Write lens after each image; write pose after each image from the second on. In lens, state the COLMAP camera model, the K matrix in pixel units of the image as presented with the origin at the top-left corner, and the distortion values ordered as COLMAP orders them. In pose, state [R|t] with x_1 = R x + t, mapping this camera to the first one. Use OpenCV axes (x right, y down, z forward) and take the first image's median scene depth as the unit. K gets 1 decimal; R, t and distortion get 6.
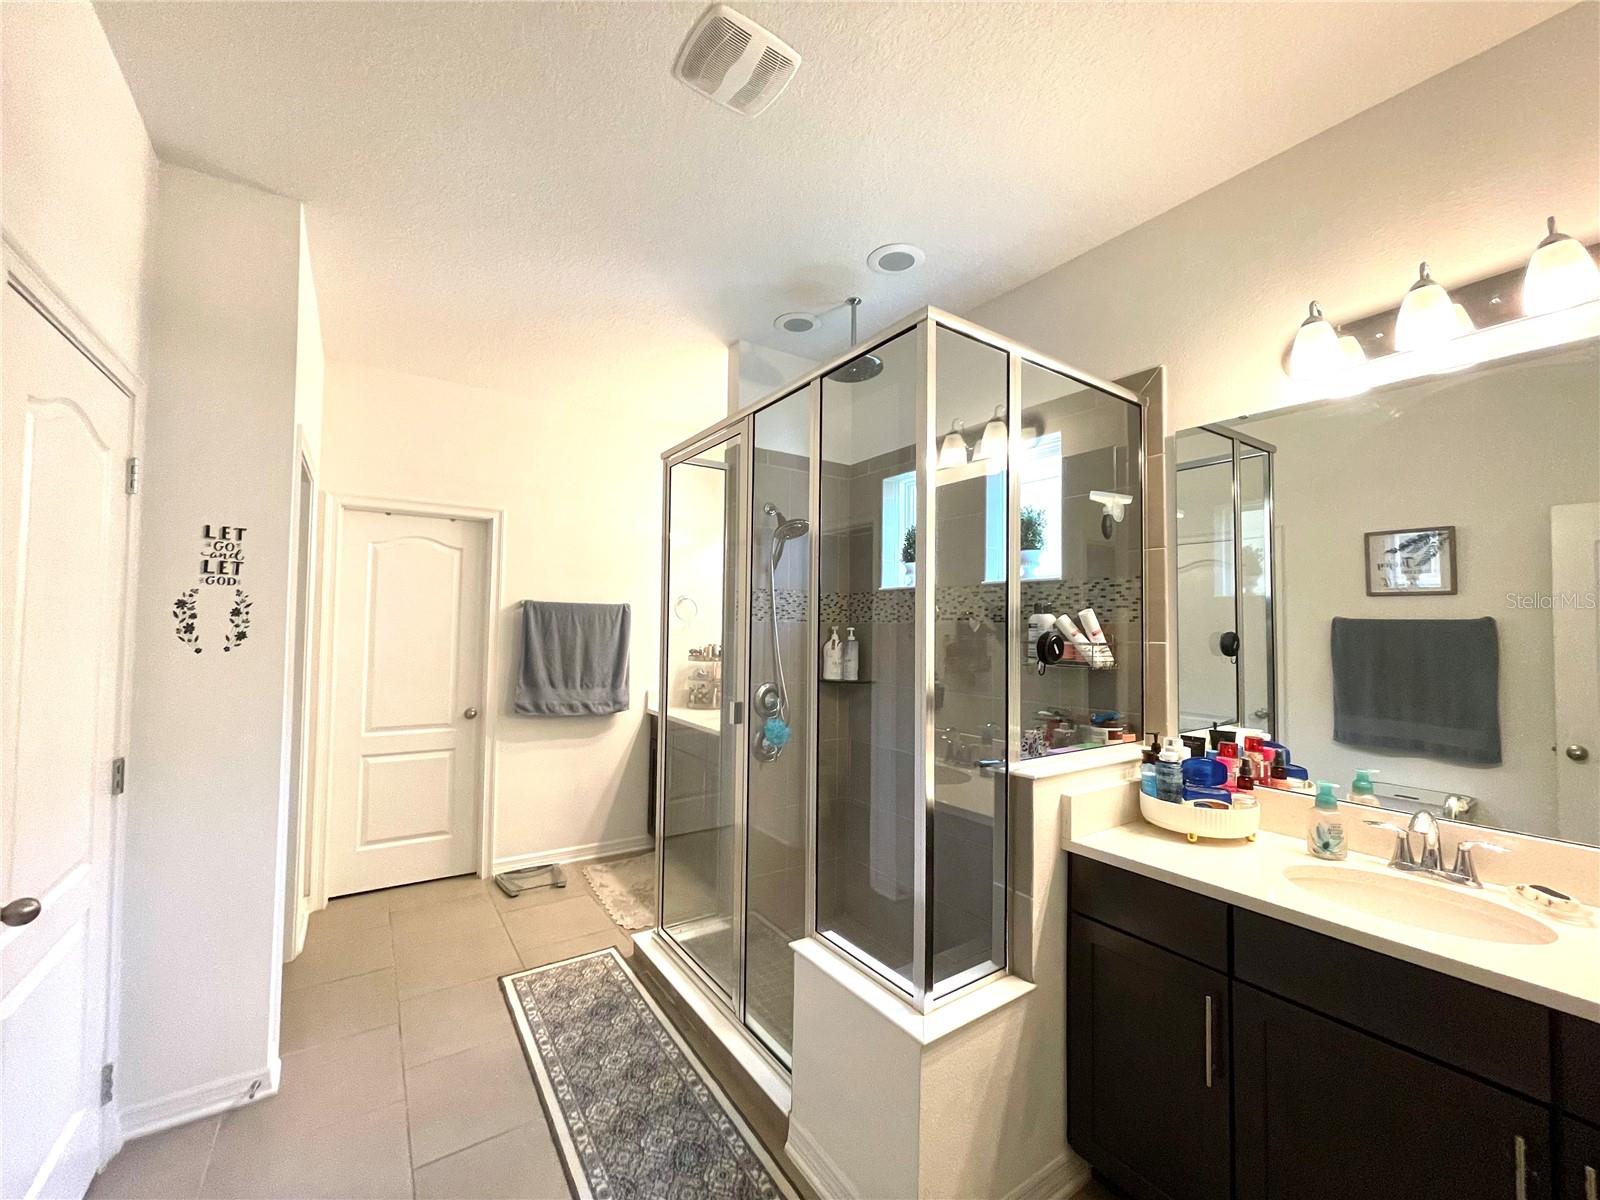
lens RADIAL K [[639.5, 0, 795.7], [0, 639.5, 630.1], [0, 0, 1]] dist [0.004111, 0.000272]
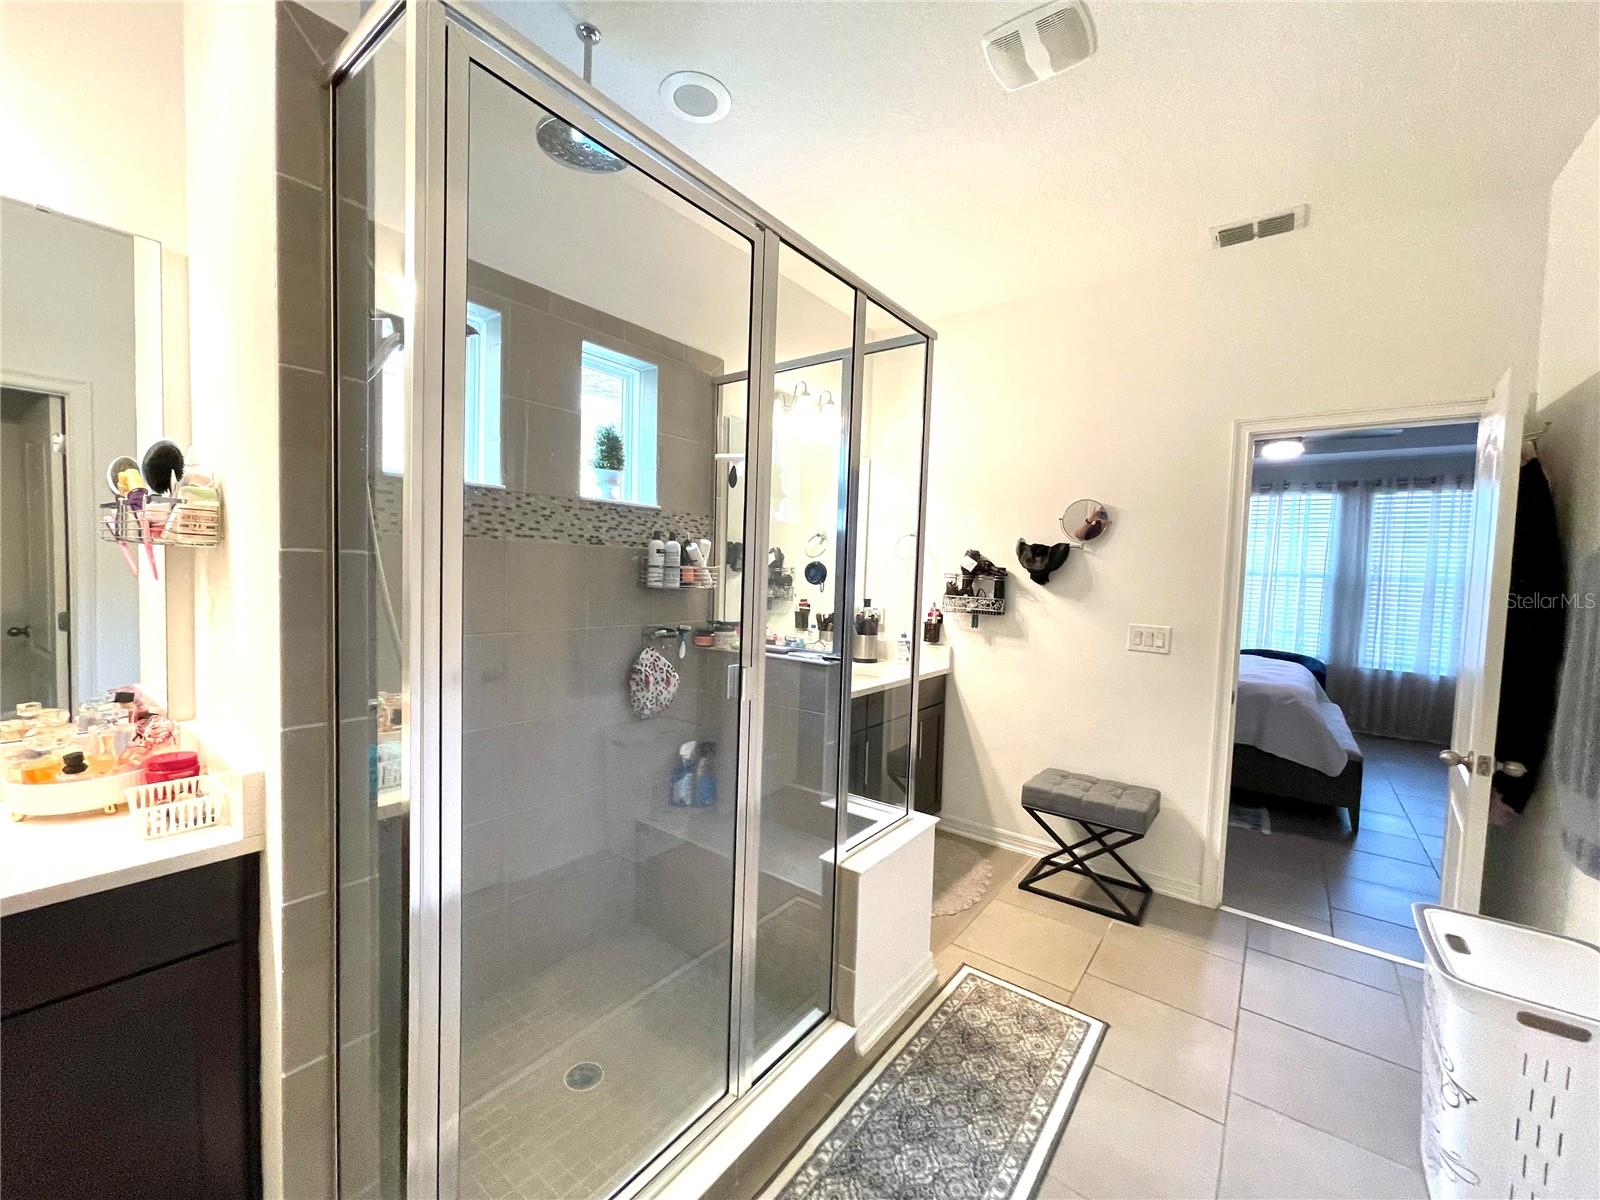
lens RADIAL K [[639.5, 0, 805.4], [0, 639.5, 598.3], [0, 0, 1]] dist [0.004111, 0.000272]
pose [[-0.325898, -0.063405, 0.943276, -0.942814], [-0.030327, 0.997936, 0.056601, 0.006991], [-0.944918, -0.010160, -0.327148, 1.460618]]
